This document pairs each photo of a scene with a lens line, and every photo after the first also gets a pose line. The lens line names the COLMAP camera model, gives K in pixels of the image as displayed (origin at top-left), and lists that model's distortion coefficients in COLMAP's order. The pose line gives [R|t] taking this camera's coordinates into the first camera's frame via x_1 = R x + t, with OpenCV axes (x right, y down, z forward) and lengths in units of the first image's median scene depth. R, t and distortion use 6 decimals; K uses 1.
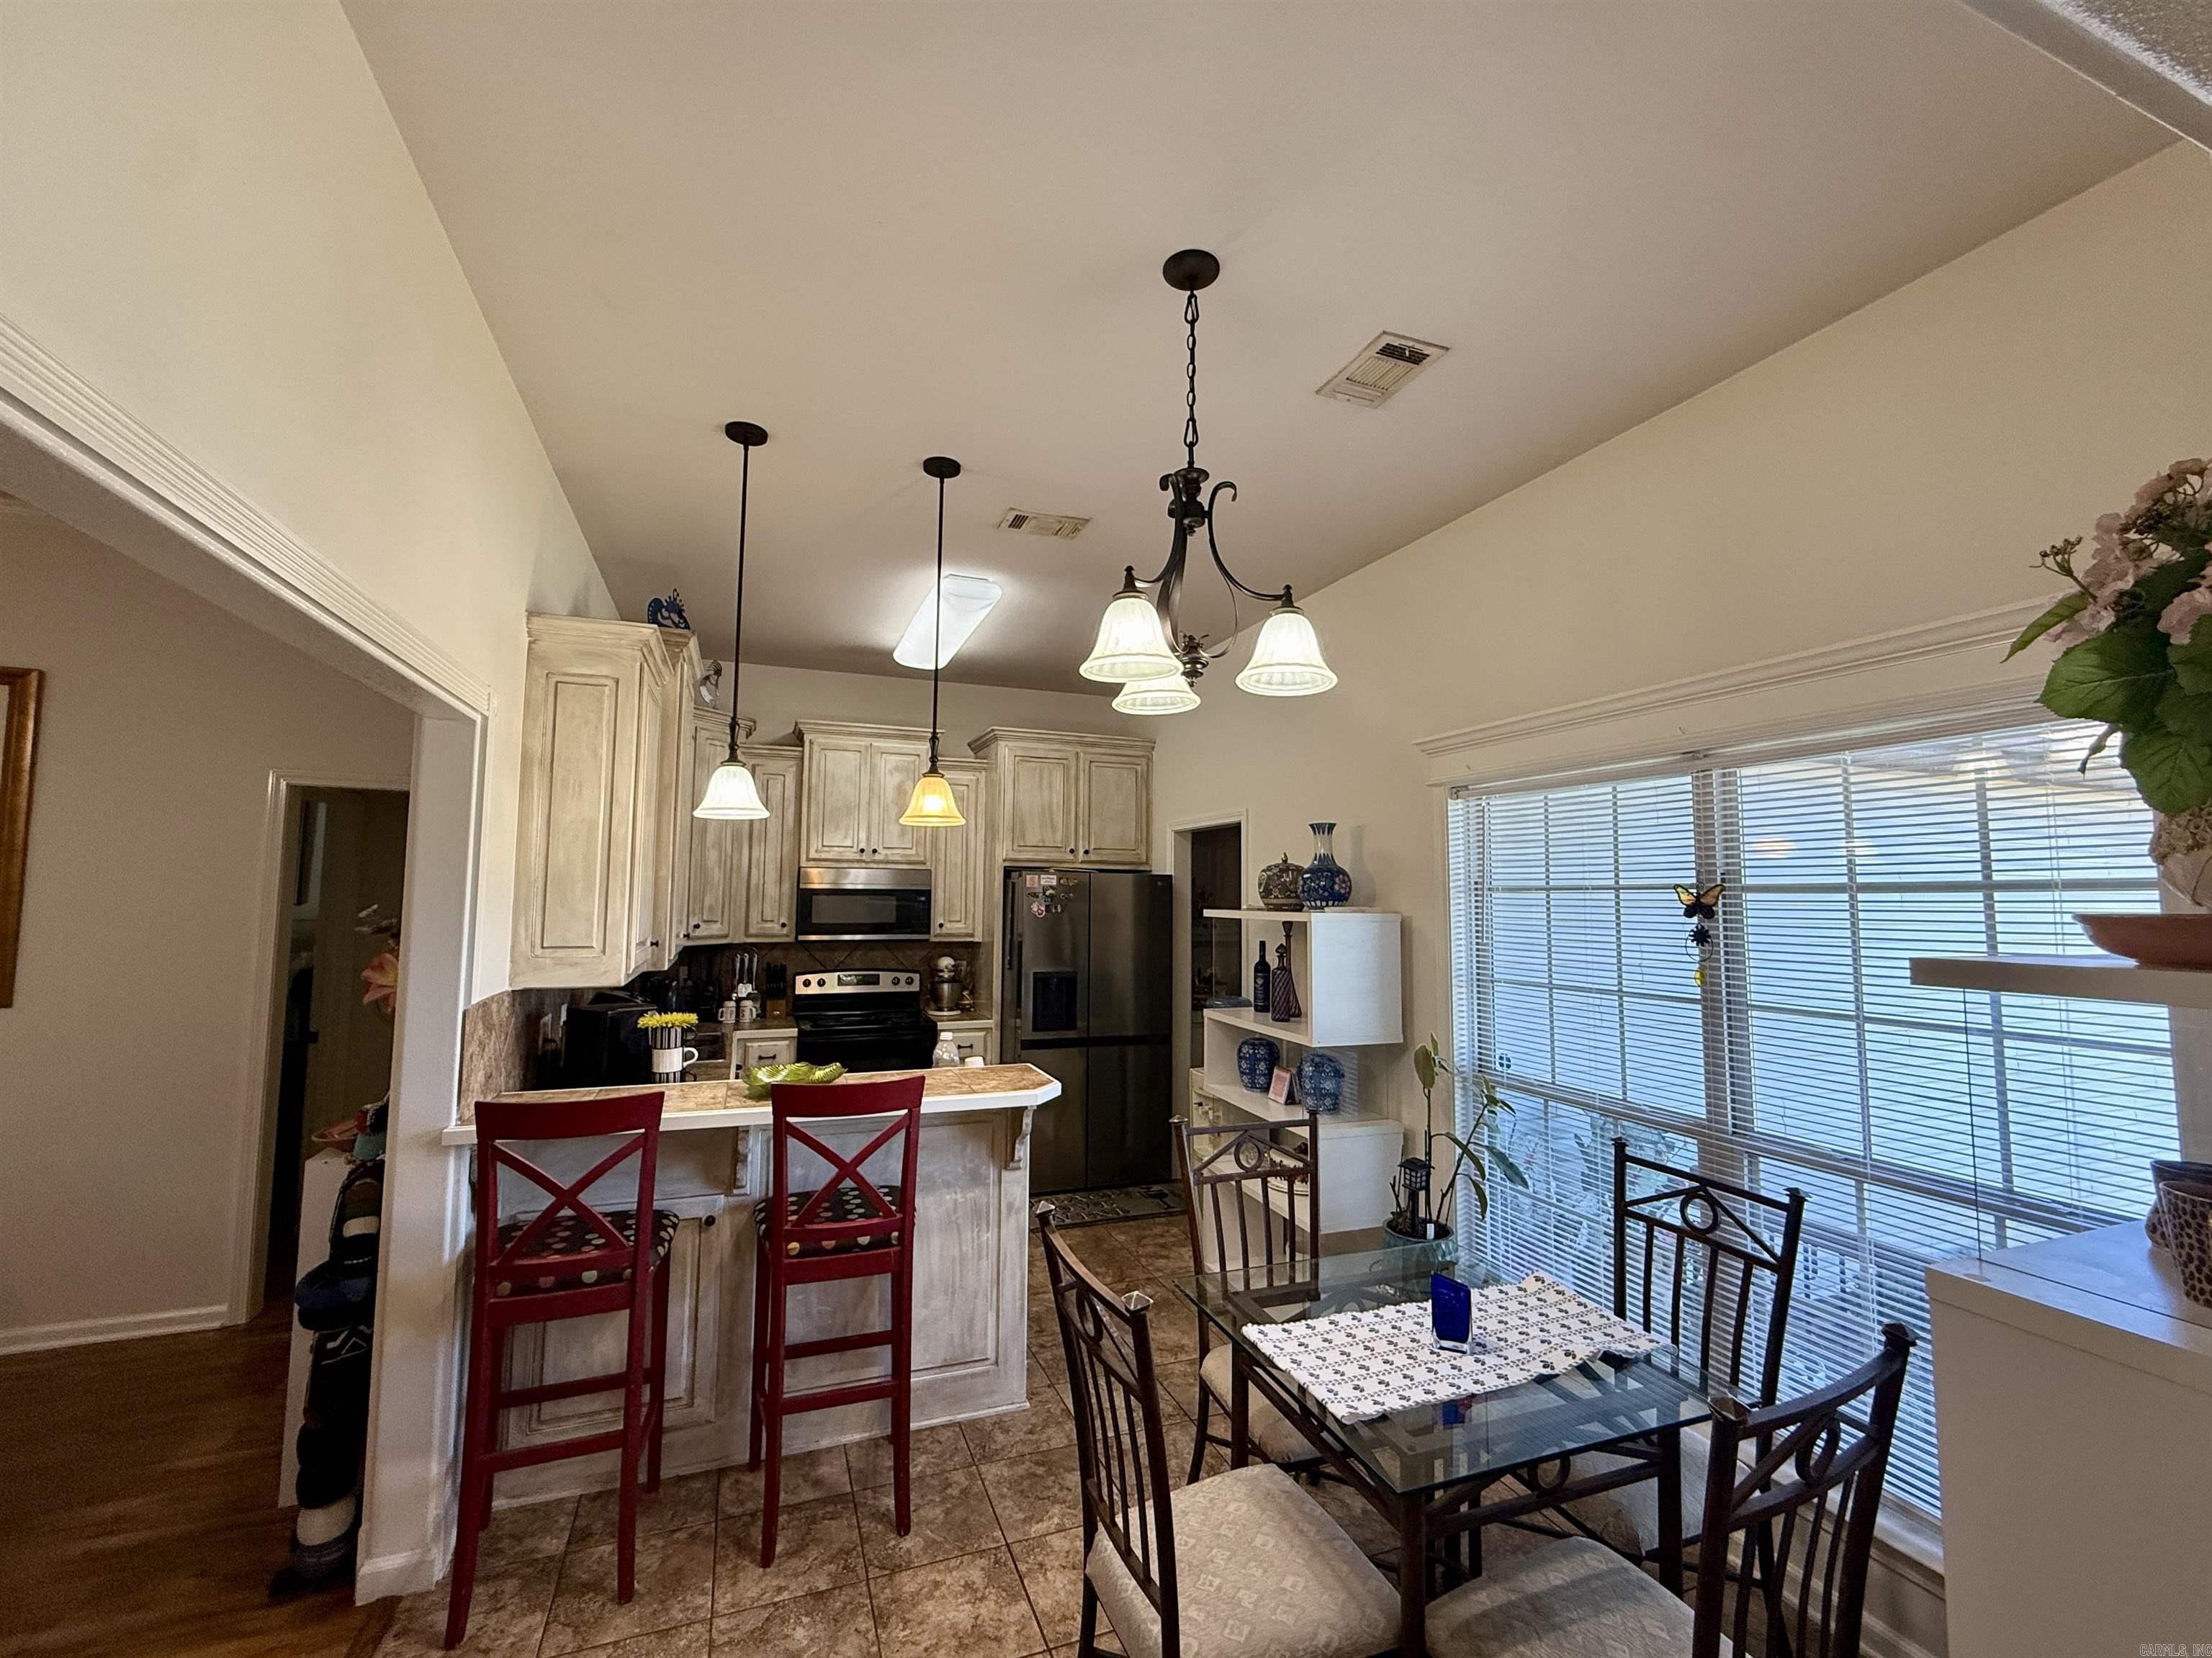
lens RADIAL K [[887.5, 0, 1098.8], [0, 887.5, 827.2], [0, 0, 1]] dist [-0.000664, 0.000356]
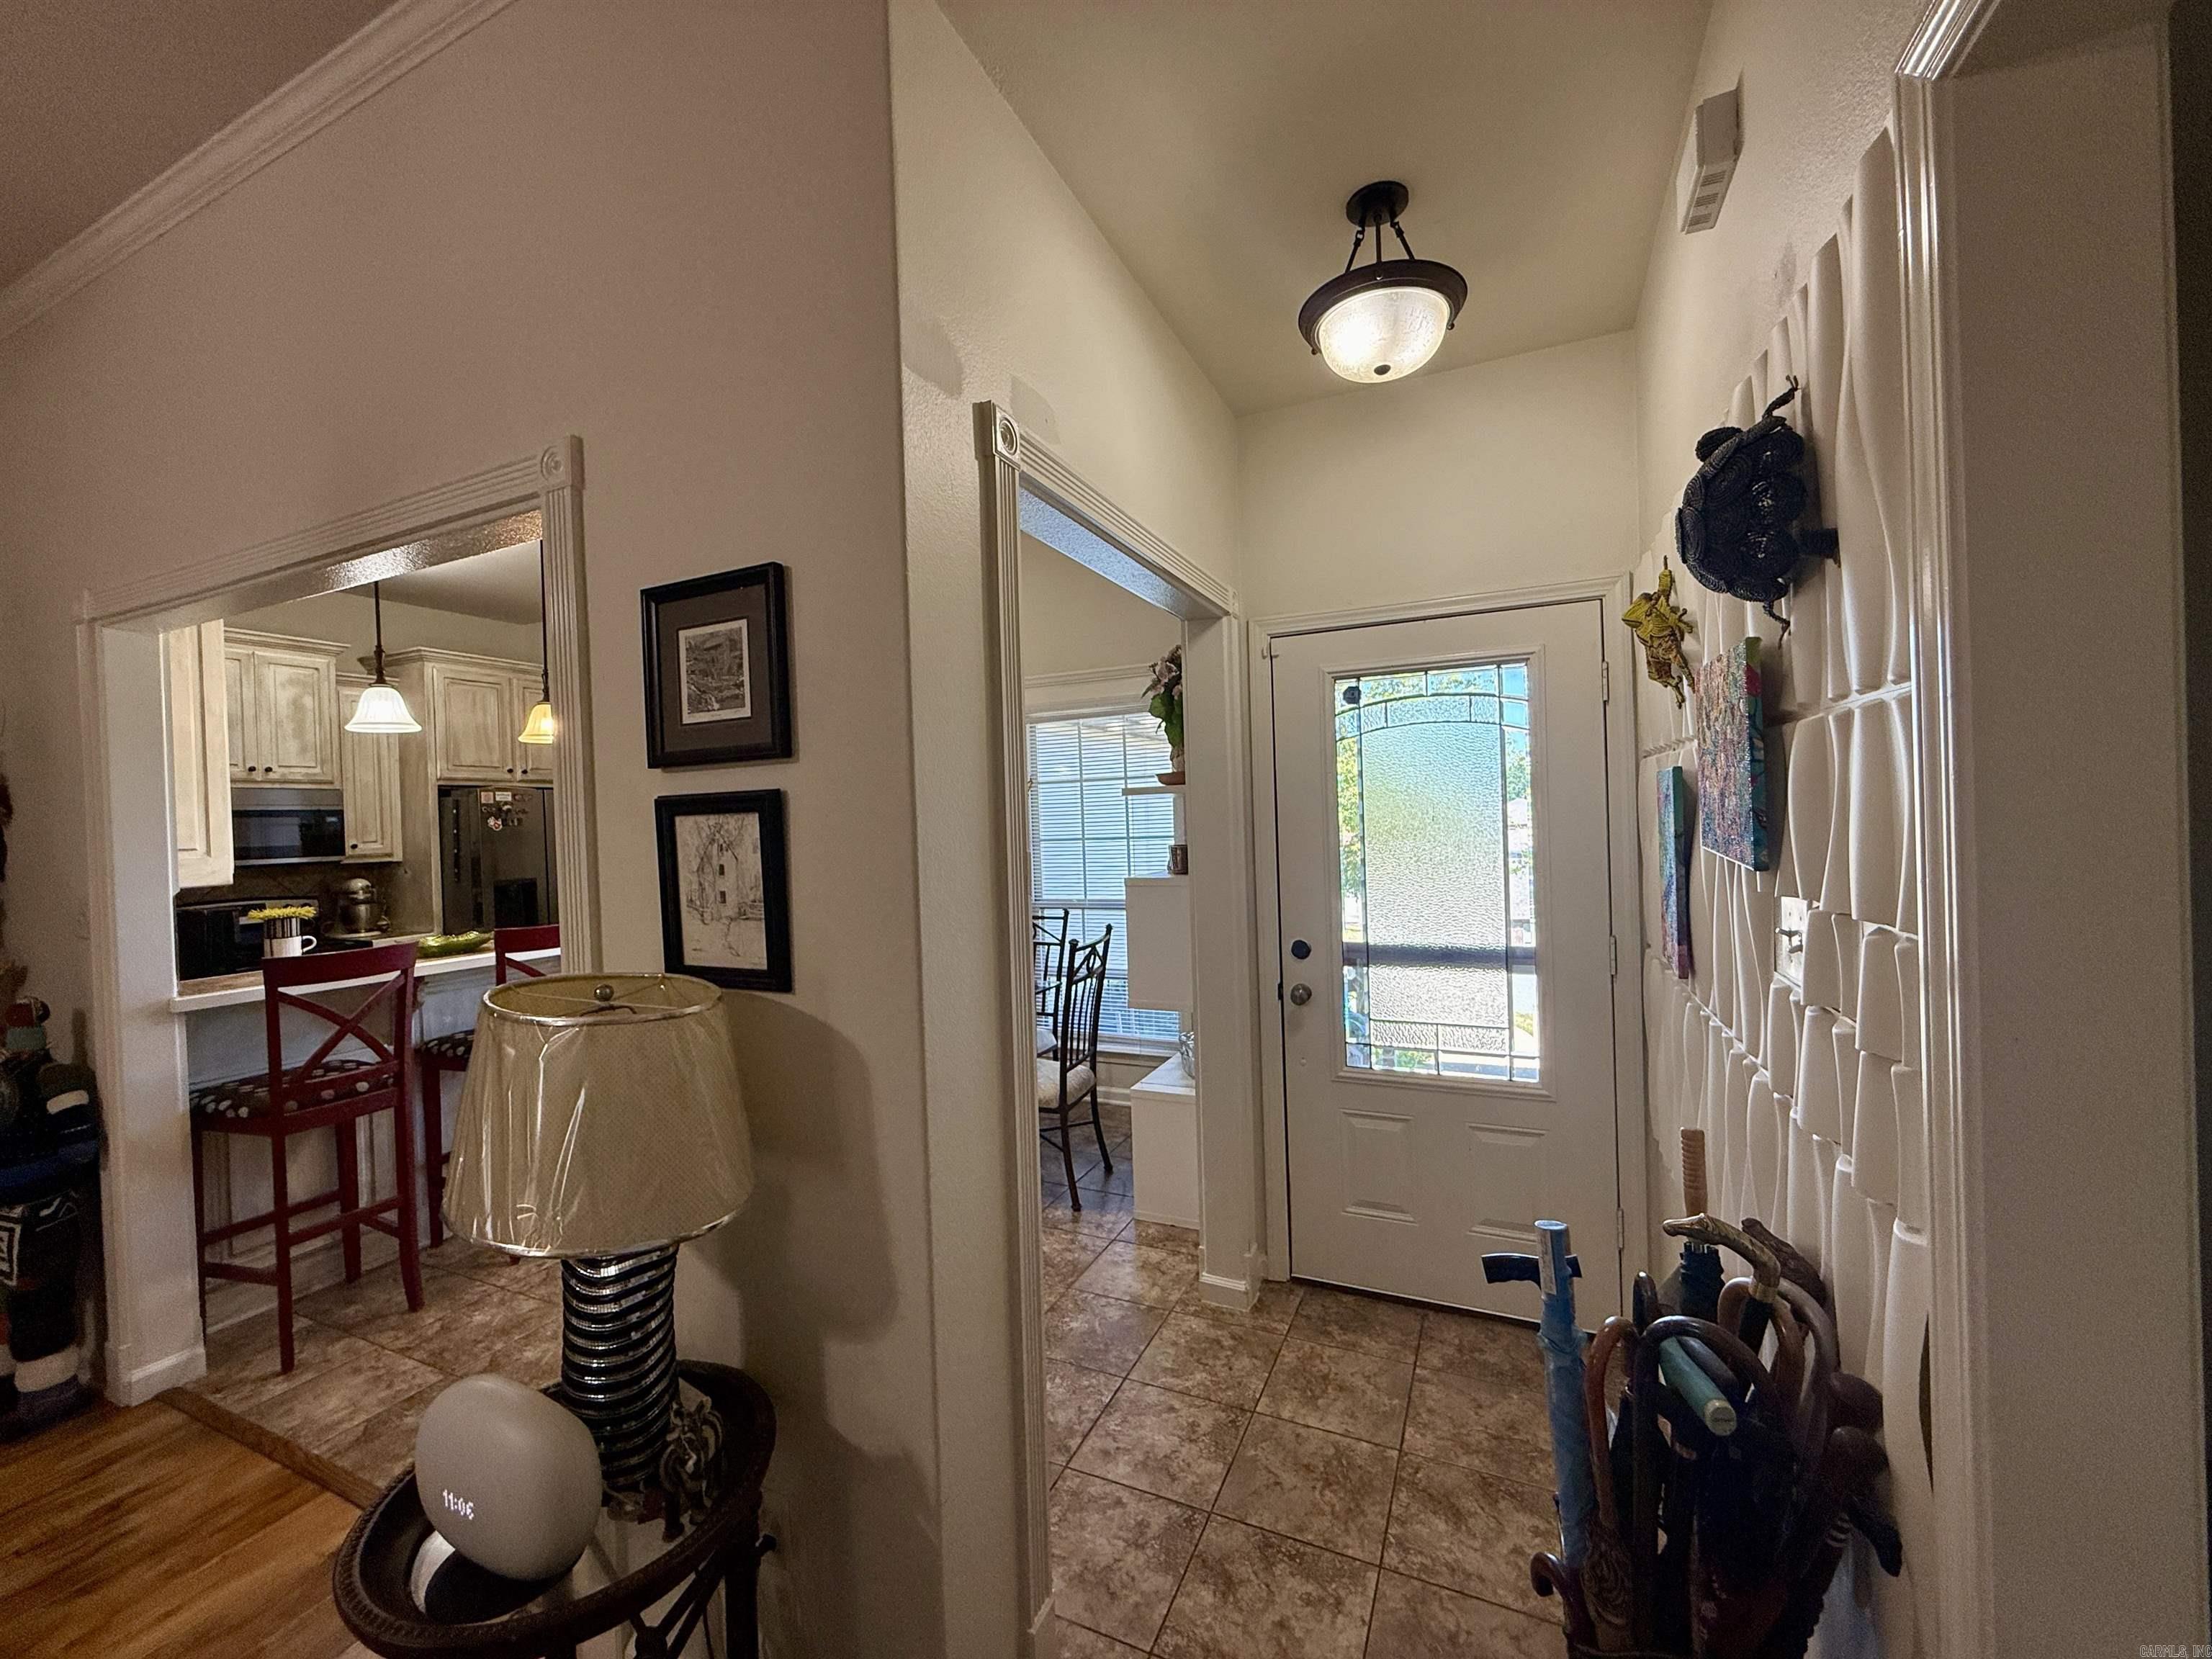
lens RADIAL K [[858.5, 0, 1072.5], [0, 858.5, 823.0], [0, 0, 1]] dist [0.000781, 0.000218]
pose [[0.724406, -0.037565, 0.688350, -0.271224], [-0.013169, 0.997578, 0.068299, 0.010627], [-0.689248, -0.058541, 0.722156, -0.238278]]
